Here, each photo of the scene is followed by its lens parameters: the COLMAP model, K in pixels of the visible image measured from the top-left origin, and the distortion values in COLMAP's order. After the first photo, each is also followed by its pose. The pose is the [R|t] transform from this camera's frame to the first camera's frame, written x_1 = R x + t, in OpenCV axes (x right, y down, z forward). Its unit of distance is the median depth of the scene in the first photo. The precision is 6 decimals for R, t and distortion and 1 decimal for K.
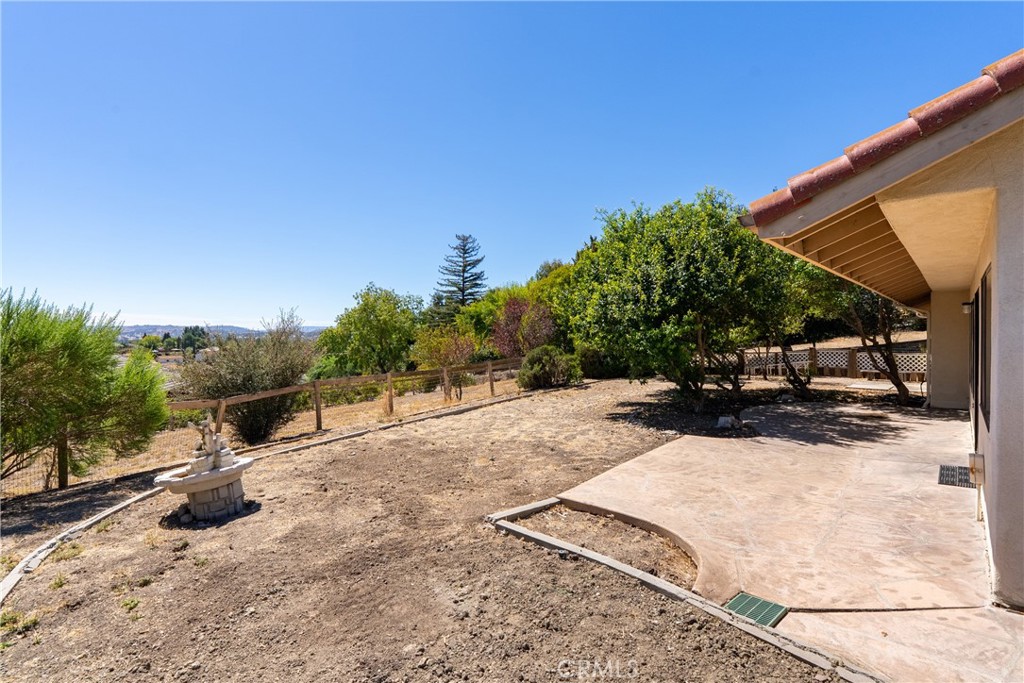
lens RADIAL K [[515.7, 0, 513.6], [0, 515.7, 346.4], [0, 0, 1]] dist [-0.000534, -0.000066]
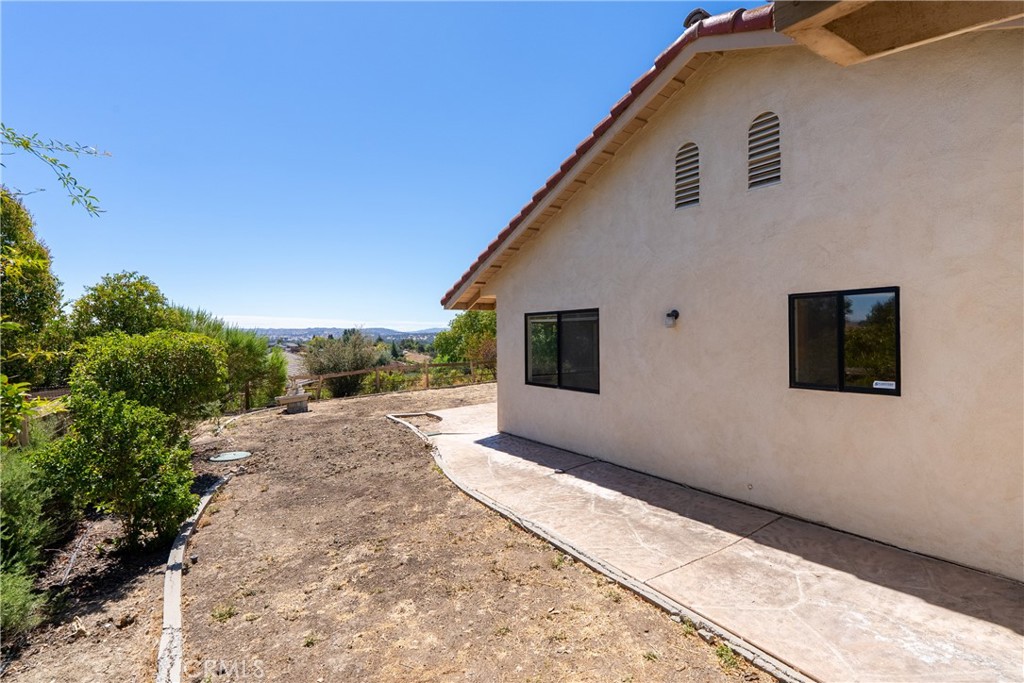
lens RADIAL K [[511.8, 0, 511.0], [0, 511.8, 343.5], [0, 0, 1]] dist [-0.000321, 0.000002]
pose [[0.967410, 0.002045, -0.253208, 0.486520], [-0.003793, 0.999972, -0.006413, -0.000711], [0.253187, 0.007165, 0.967391, -0.524534]]
